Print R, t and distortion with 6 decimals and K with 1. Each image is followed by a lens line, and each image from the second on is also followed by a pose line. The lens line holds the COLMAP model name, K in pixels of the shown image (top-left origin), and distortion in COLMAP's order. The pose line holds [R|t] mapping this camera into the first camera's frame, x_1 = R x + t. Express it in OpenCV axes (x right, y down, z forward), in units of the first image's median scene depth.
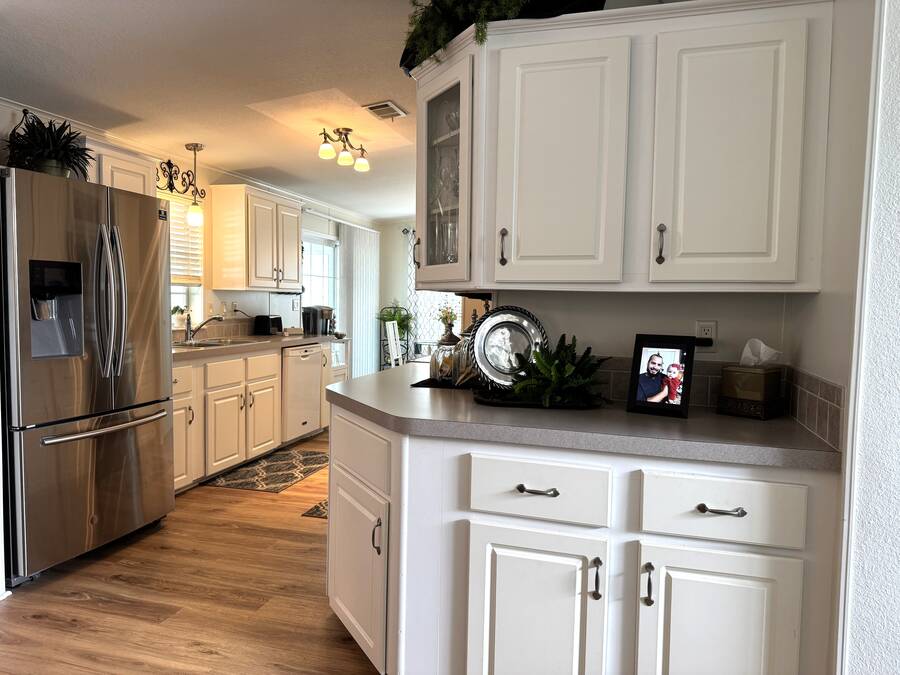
lens RADIAL K [[632.7, 0, 450.0], [0, 632.7, 337.5], [0, 0, 1]] dist [-0.005466, -0.004347]
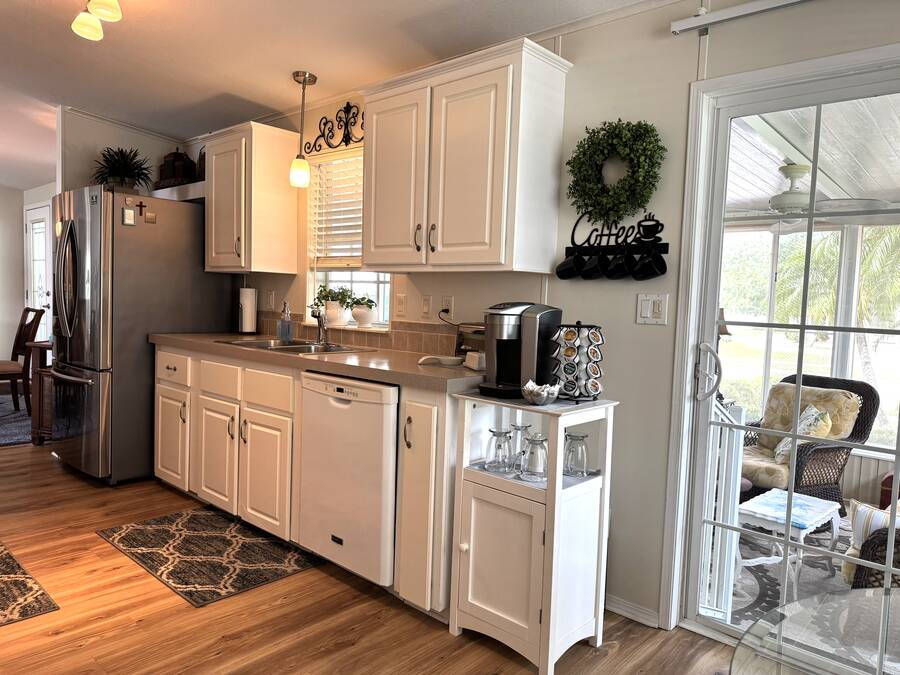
lens RADIAL K [[632.7, 0, 450.0], [0, 632.7, 337.5], [0, 0, 1]] dist [-0.005466, -0.004347]
pose [[-0.436222, 0.024412, -0.899508, 0.191570], [-0.101151, 0.991966, 0.075975, -0.075231], [0.894136, 0.124128, -0.430248, 1.505371]]
